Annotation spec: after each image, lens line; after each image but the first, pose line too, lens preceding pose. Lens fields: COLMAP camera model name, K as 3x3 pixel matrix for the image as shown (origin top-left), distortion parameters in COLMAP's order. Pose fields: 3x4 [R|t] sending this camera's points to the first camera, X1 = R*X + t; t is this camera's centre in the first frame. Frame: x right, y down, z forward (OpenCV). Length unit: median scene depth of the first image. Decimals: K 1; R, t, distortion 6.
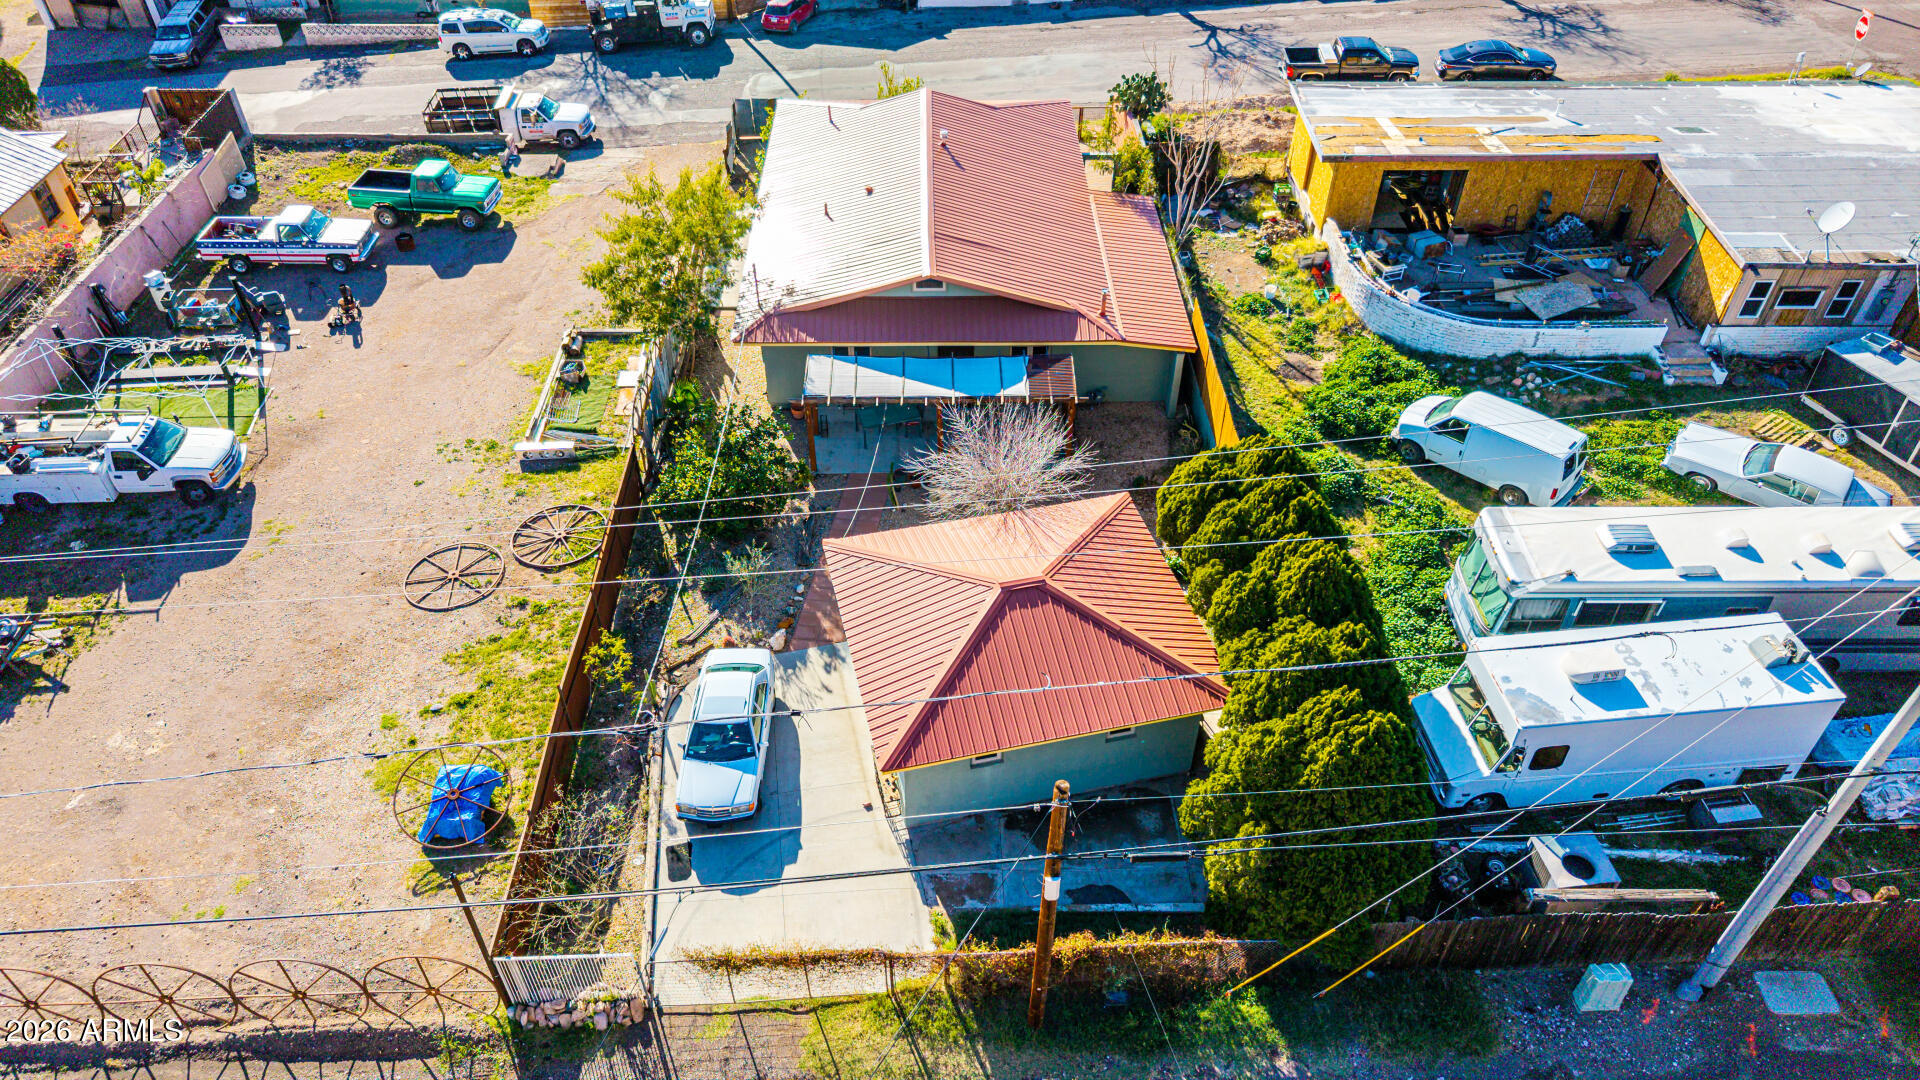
lens RADIAL K [[1285.0, 0, 955.9], [0, 1285.0, 546.9], [0, 0, 1]] dist [0.011175, -0.007871]
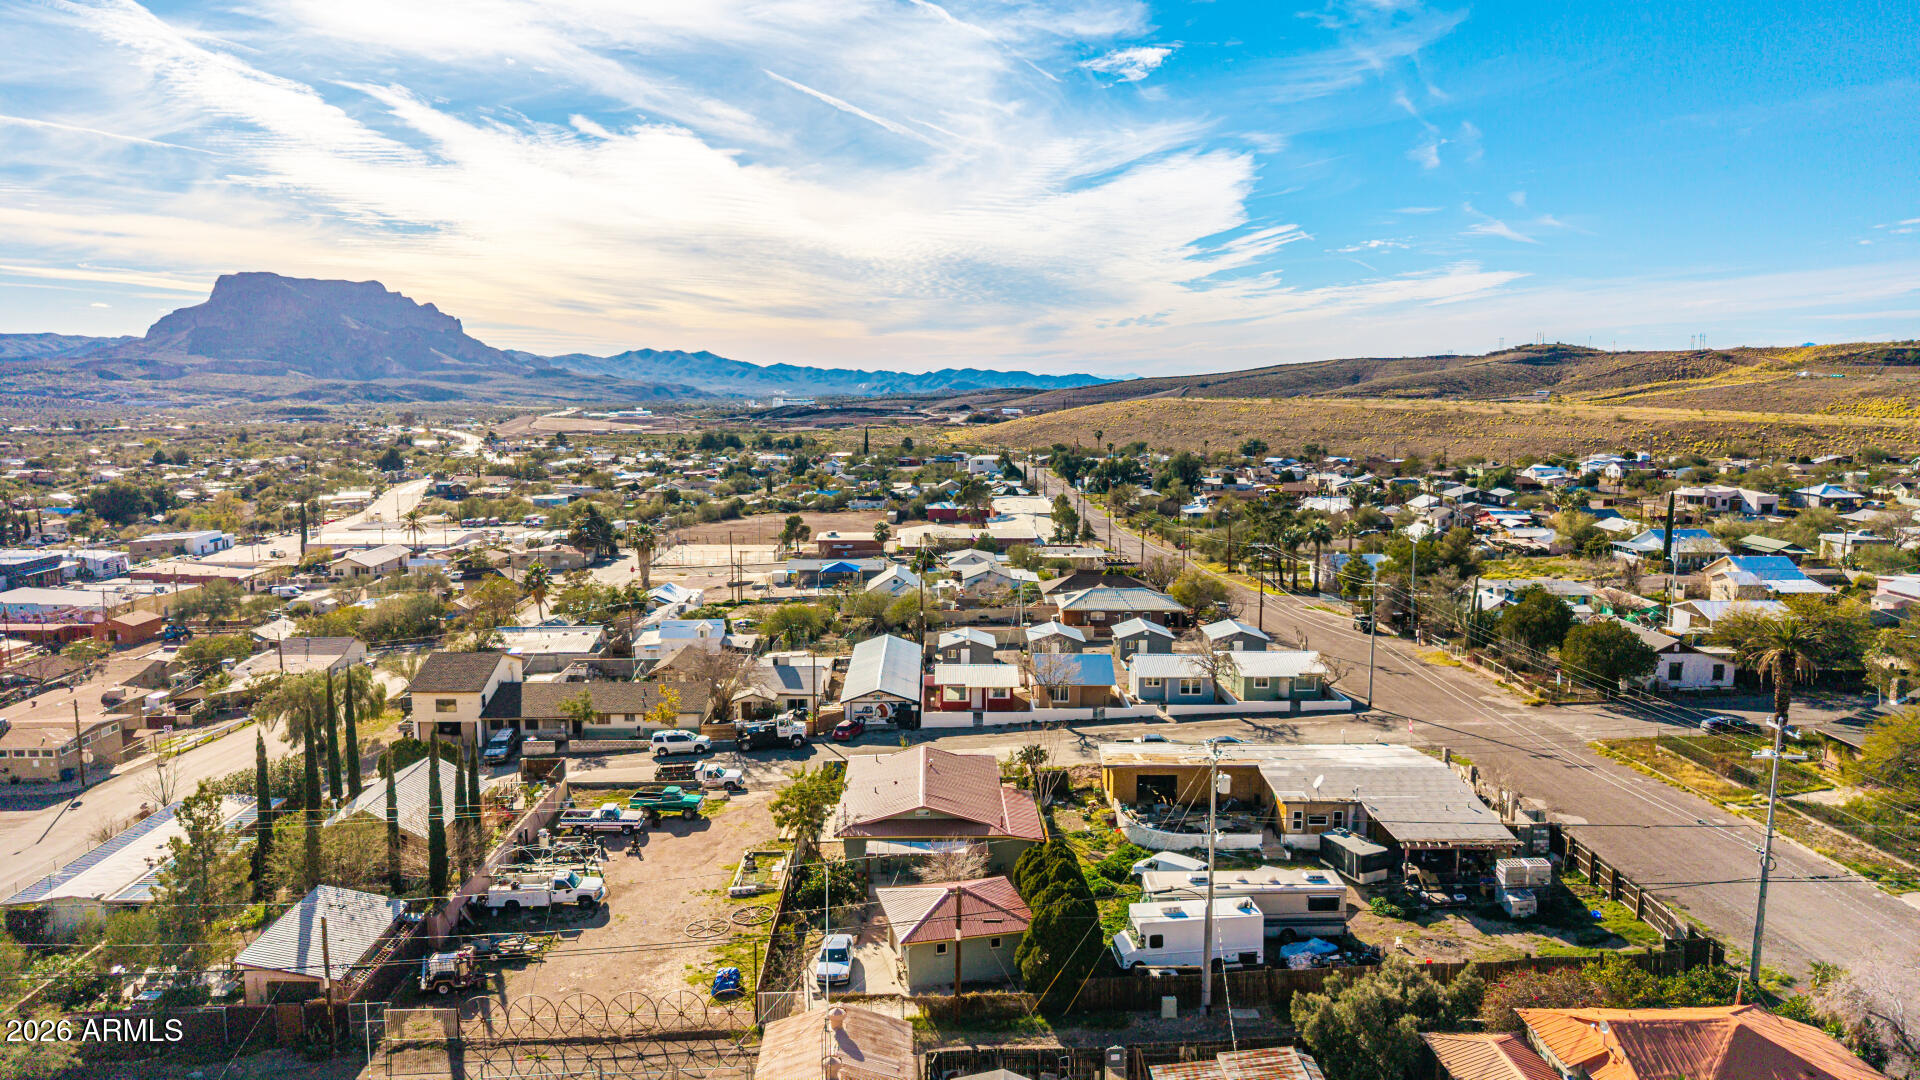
lens RADIAL K [[1279.2, 0, 958.6], [0, 1279.2, 486.7], [0, 0, 1]] dist [0.029466, -0.002299]
pose [[0.999983, -0.005800, -0.000018, 0.042599], [0.004652, 0.803843, -0.594824, 0.629744], [0.003465, 0.594814, 0.803856, -1.066858]]
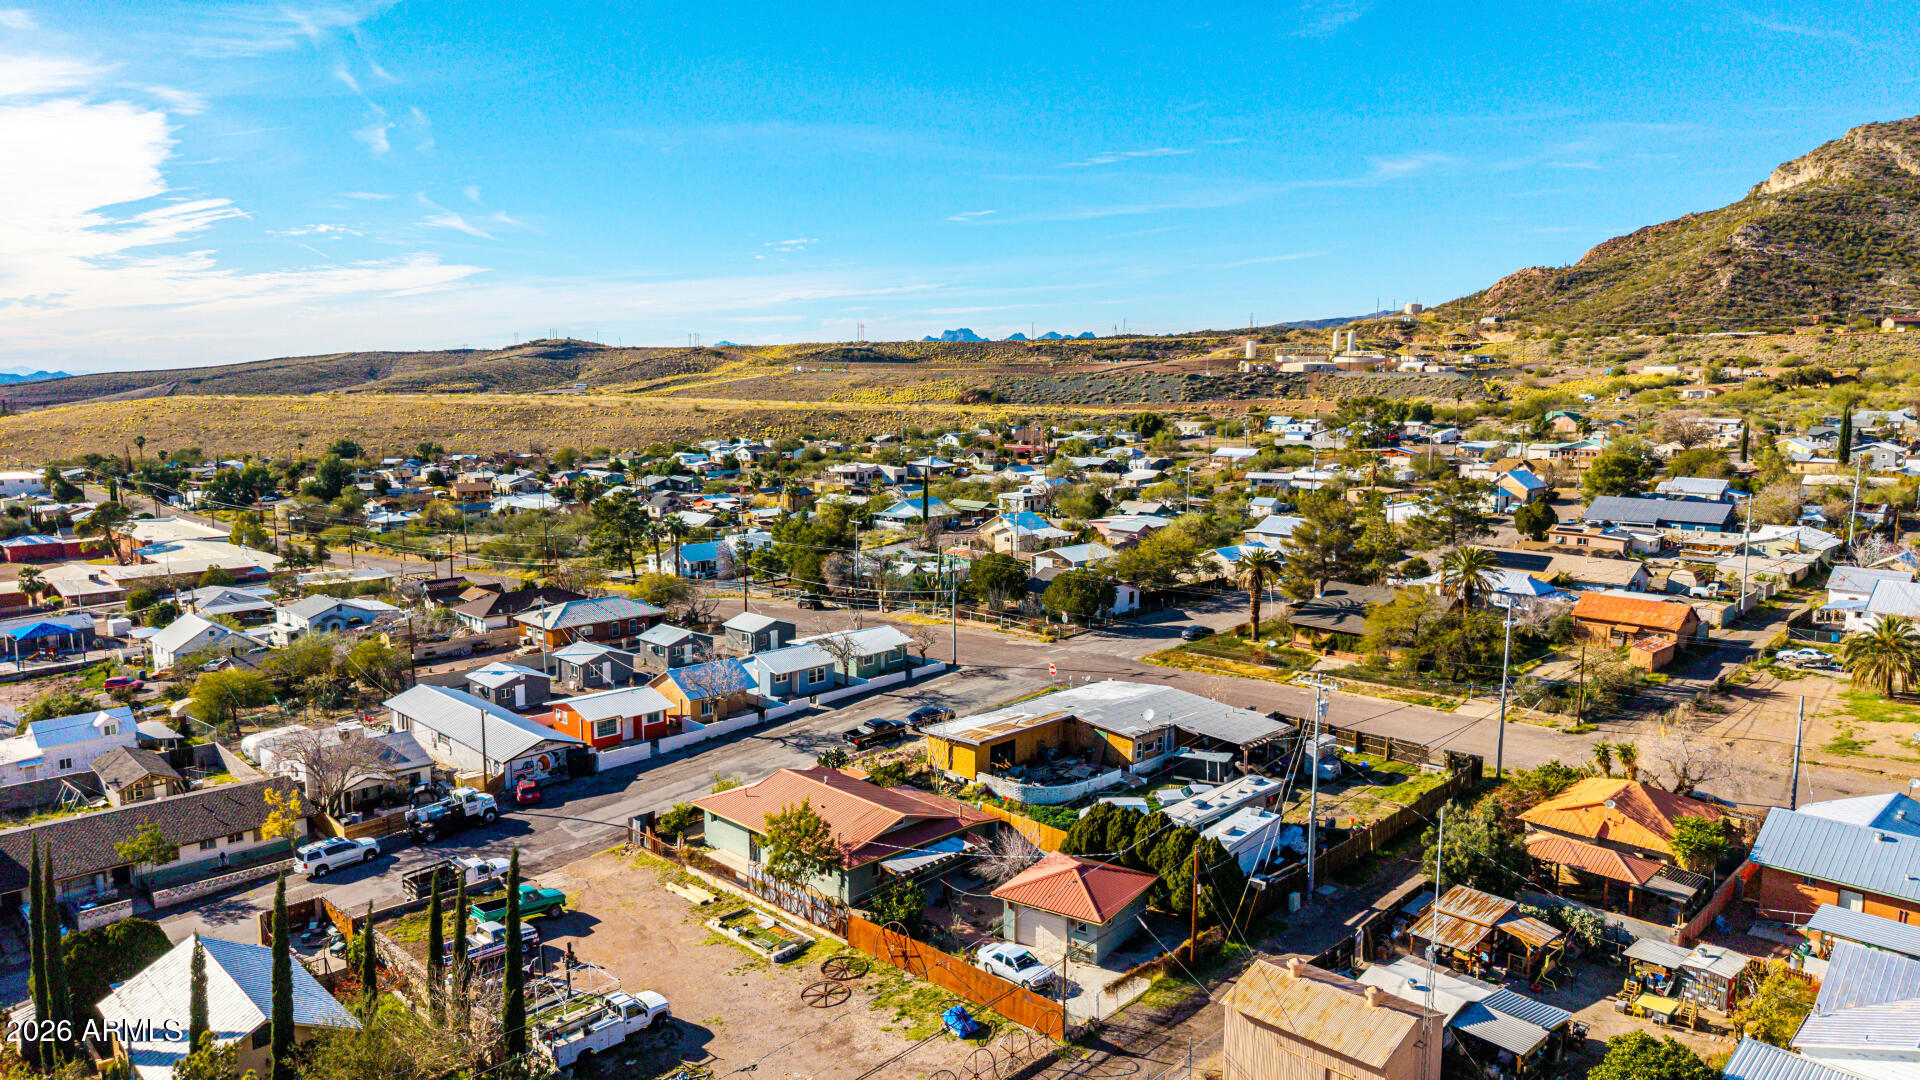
lens RADIAL K [[1278.9, 0, 960.0], [0, 1278.9, 540.0], [0, 0, 1]] dist [0.064406, -0.093894]
pose [[0.725870, -0.101221, 0.680343, -1.314694], [0.462312, 0.804169, -0.373605, 0.257790], [-0.509294, 0.585720, 0.630518, -0.677452]]
